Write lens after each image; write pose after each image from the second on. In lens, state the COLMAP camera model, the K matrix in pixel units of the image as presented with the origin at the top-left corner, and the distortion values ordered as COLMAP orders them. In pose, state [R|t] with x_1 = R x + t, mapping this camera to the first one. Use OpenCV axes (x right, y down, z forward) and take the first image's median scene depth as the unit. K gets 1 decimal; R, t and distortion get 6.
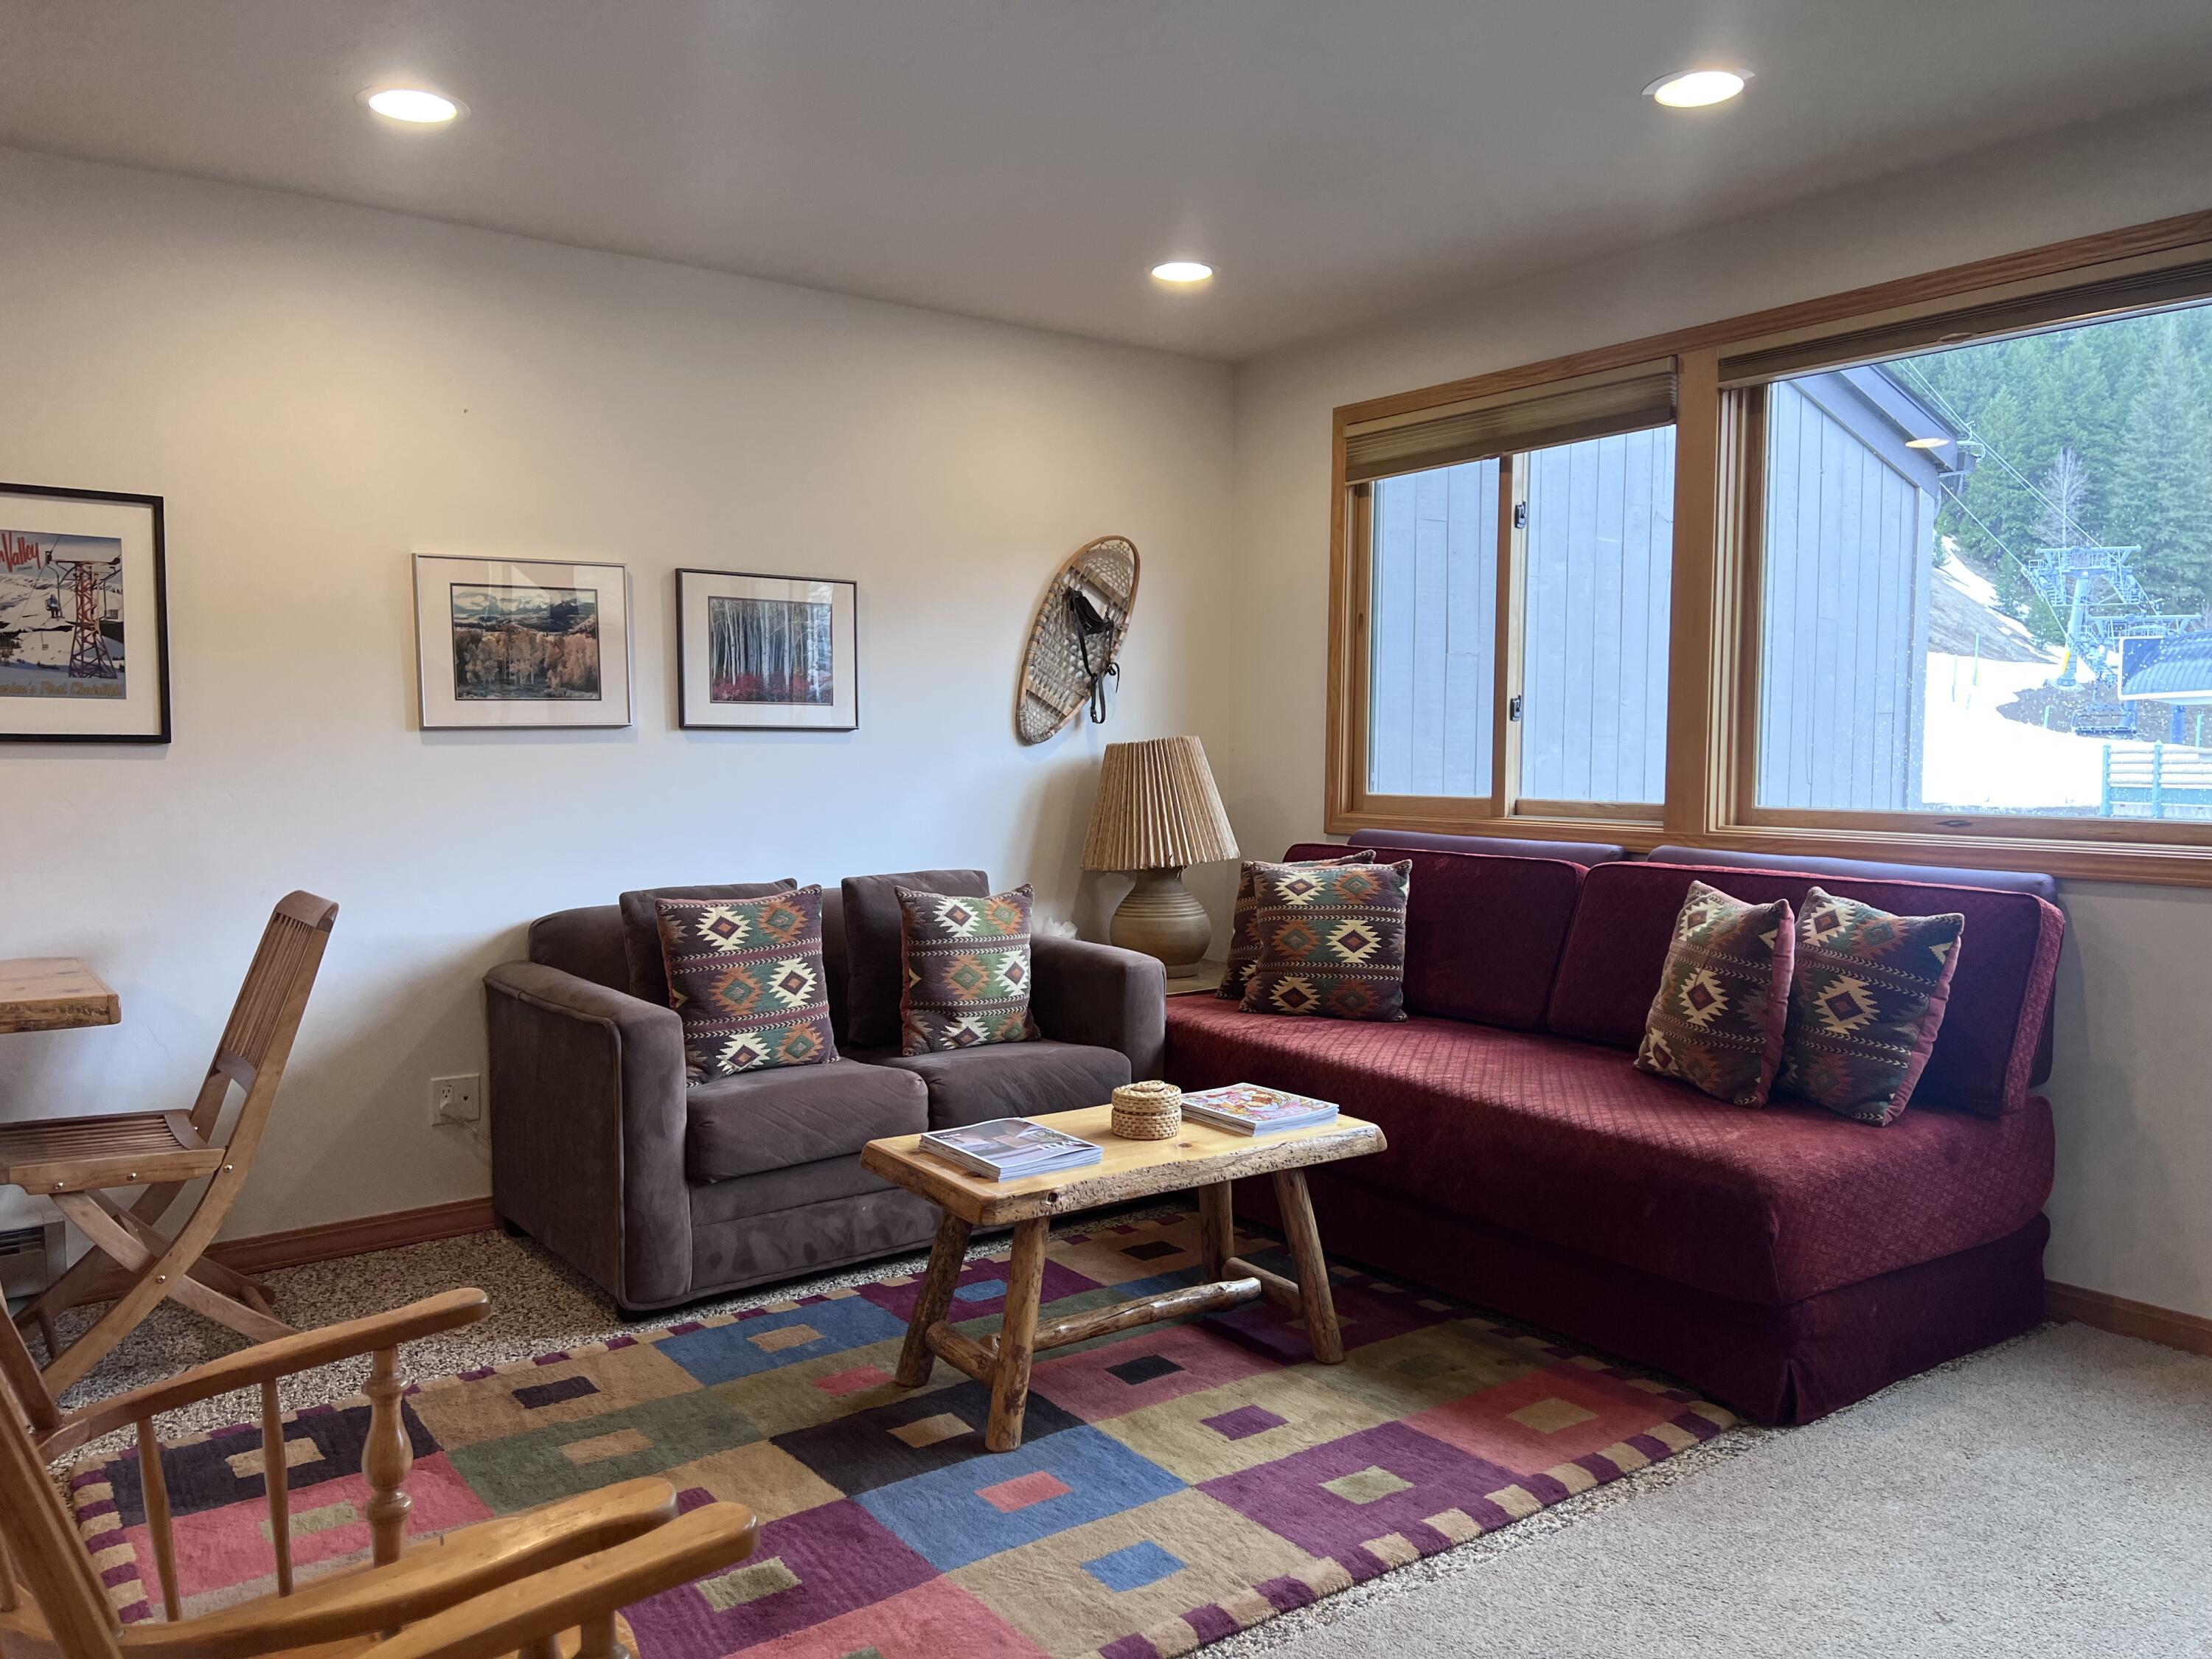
lens RADIAL K [[1646.3, 0, 1078.5], [0, 1646.3, 852.9], [0, 0, 1]] dist [0.078030, -0.089306]
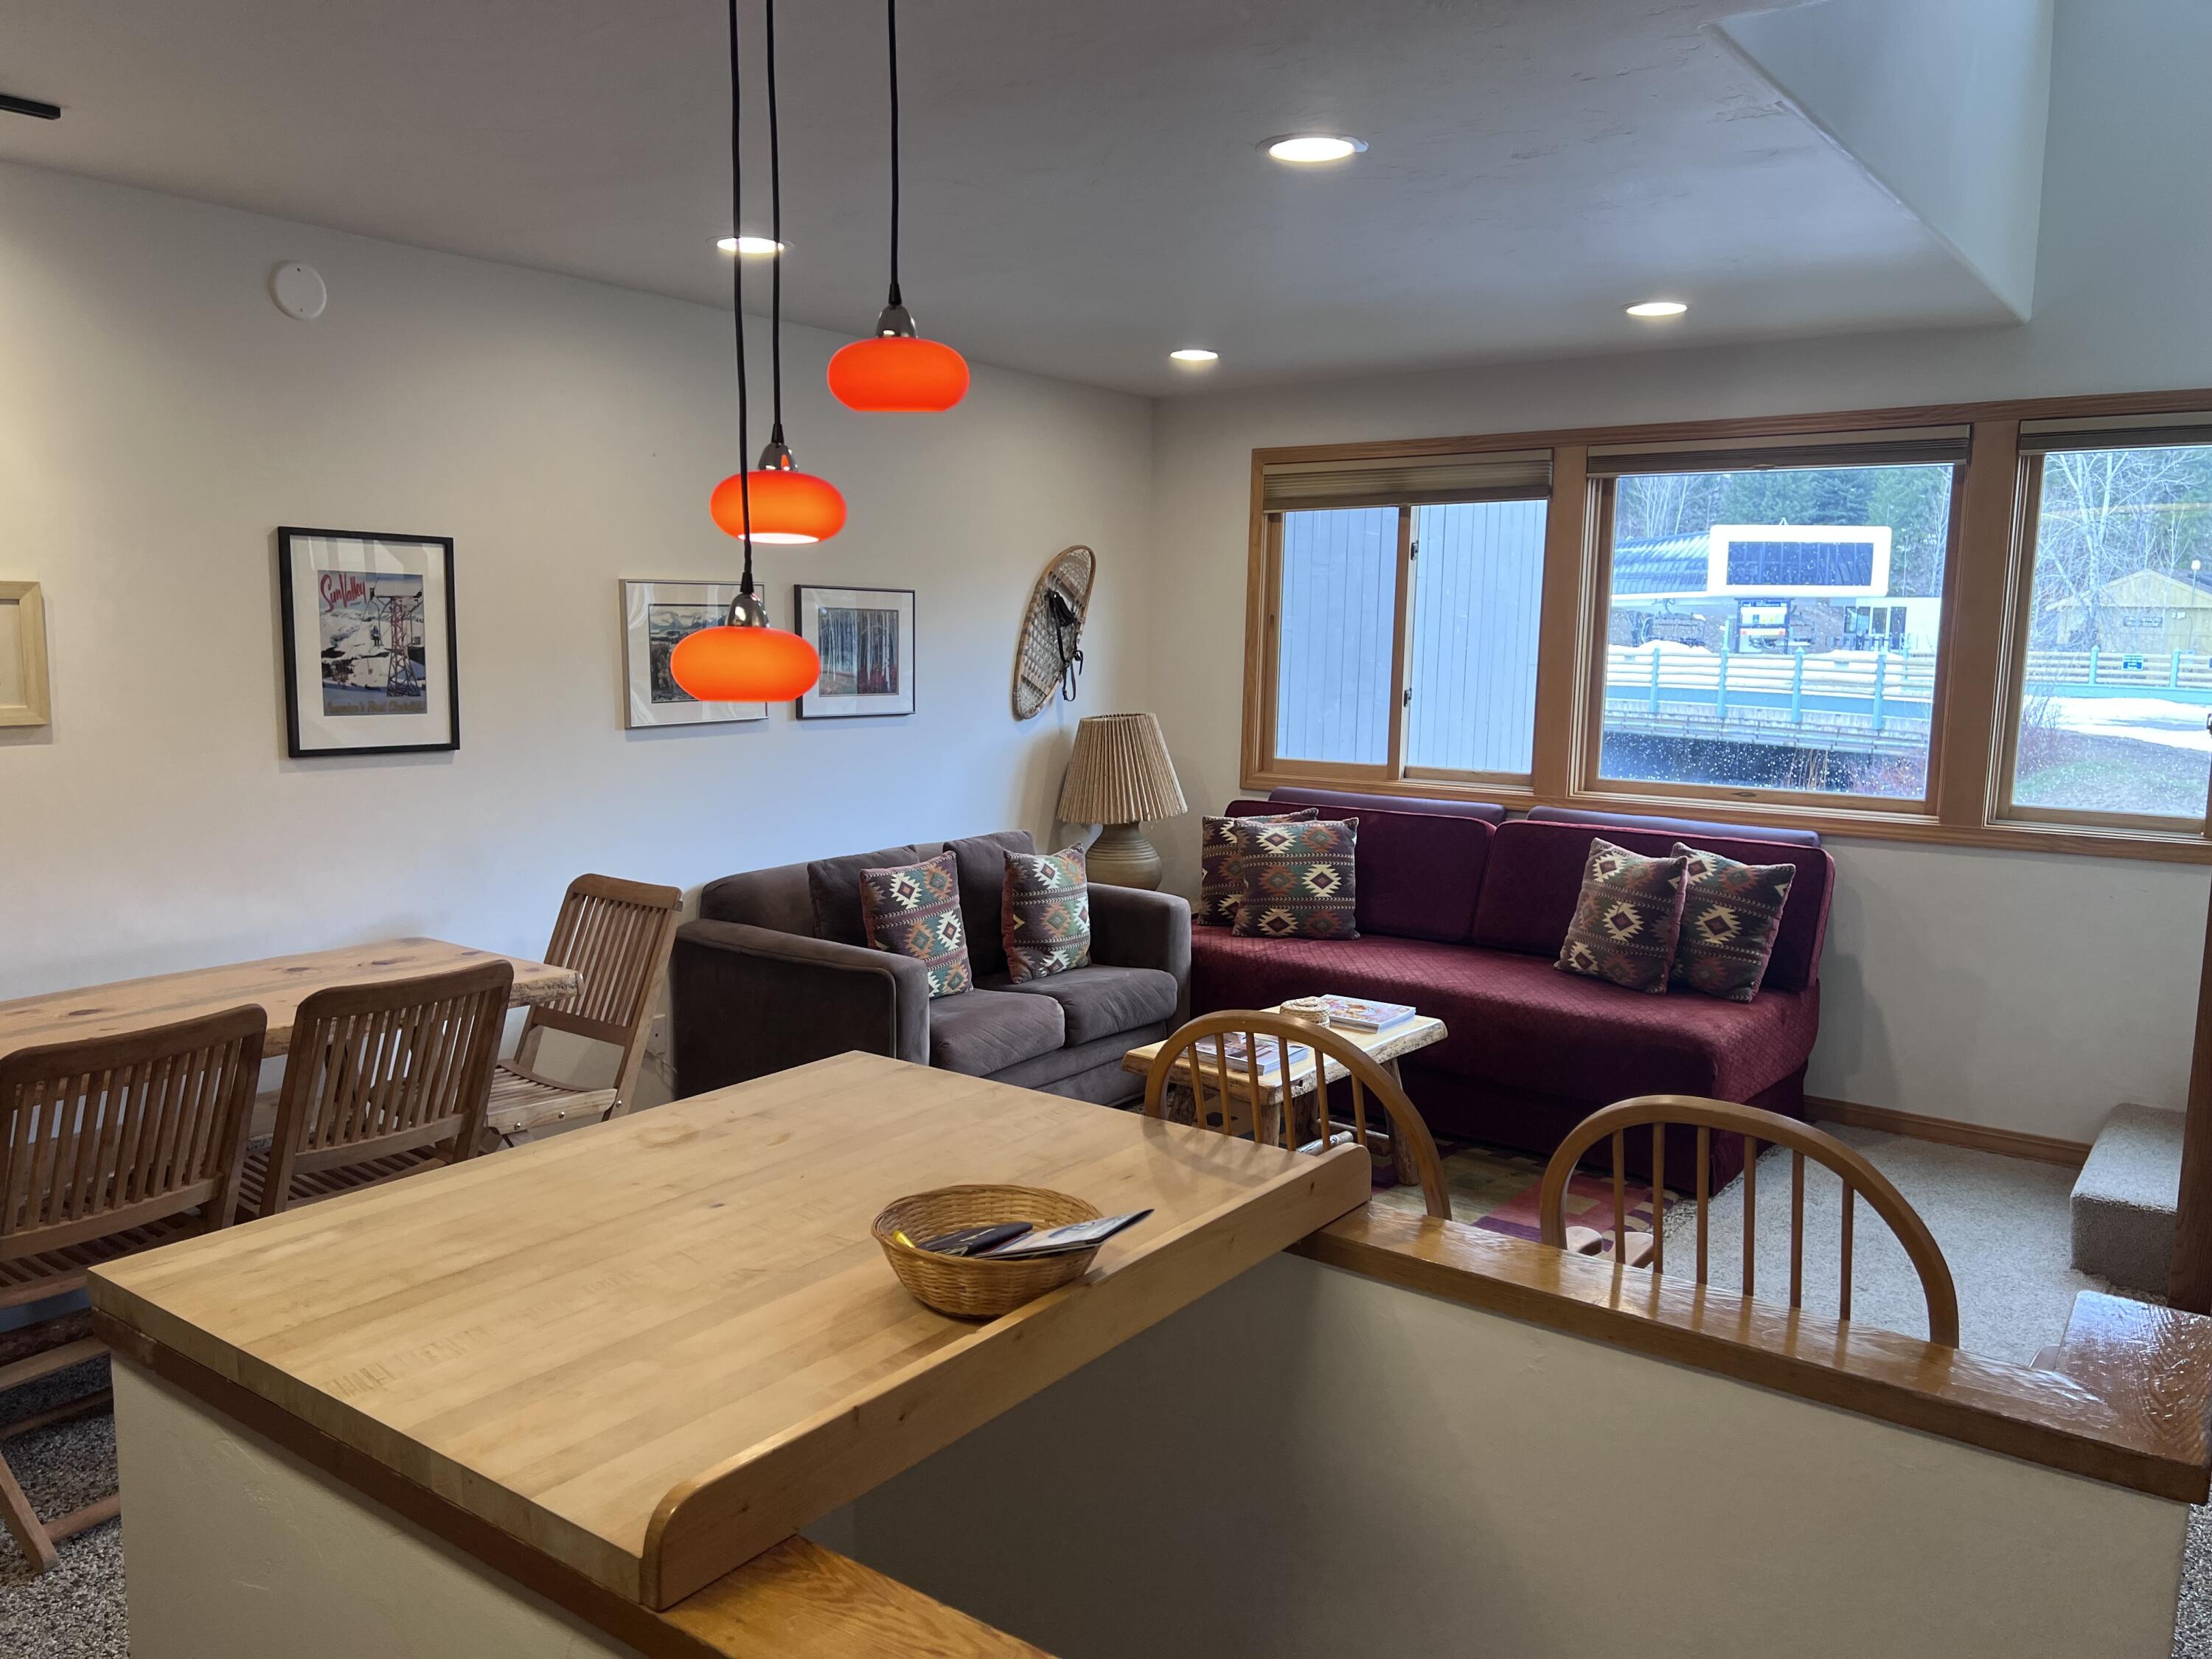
lens RADIAL K [[1646.3, 0, 1069.1], [0, 1646.3, 850.8], [0, 0, 1]] dist [0.078030, -0.089306]
pose [[0.958885, -0.025186, 0.282674, -0.431126], [0.005442, 0.997503, 0.070417, -0.069213], [-0.283741, -0.065983, 0.956628, -0.222732]]
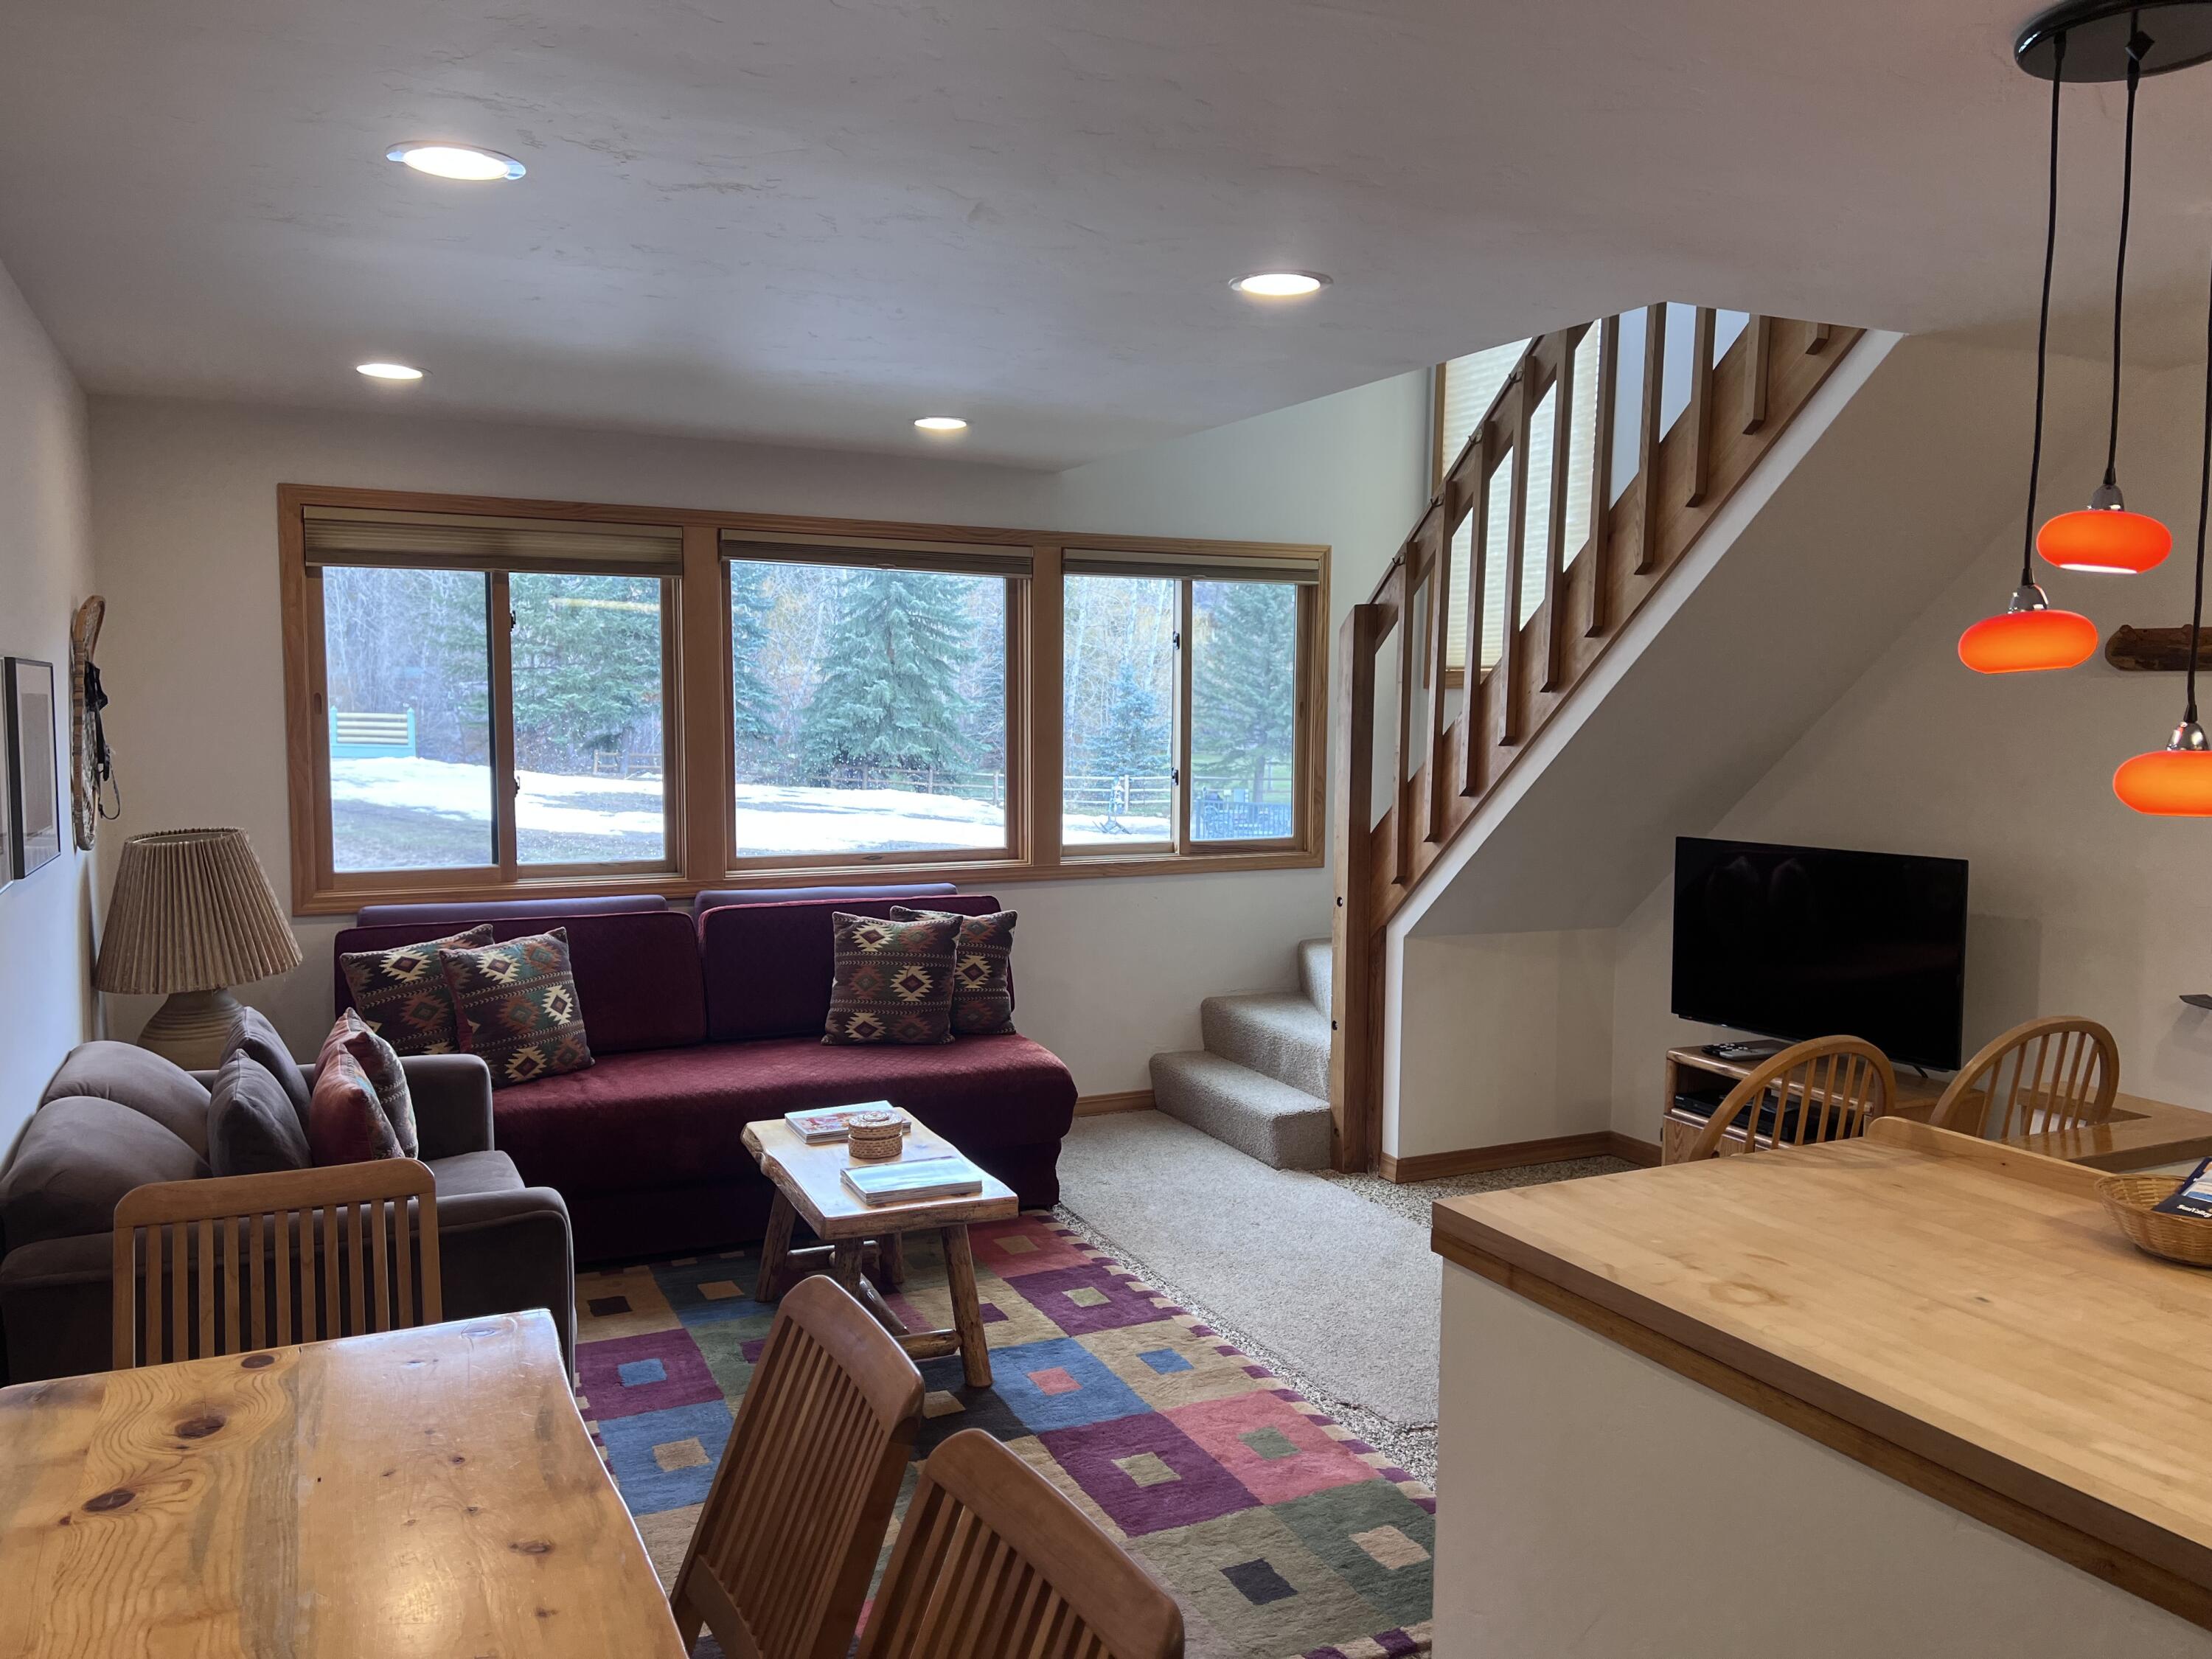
lens RADIAL K [[1646.3, 0, 1123.0], [0, 1646.3, 833.8], [0, 0, 1]] dist [0.078030, -0.089306]
pose [[0.163593, -0.077505, 0.983479, -0.948508], [0.060681, 0.995812, 0.068383, -0.126701], [-0.984660, 0.048491, 0.167611, 0.452296]]
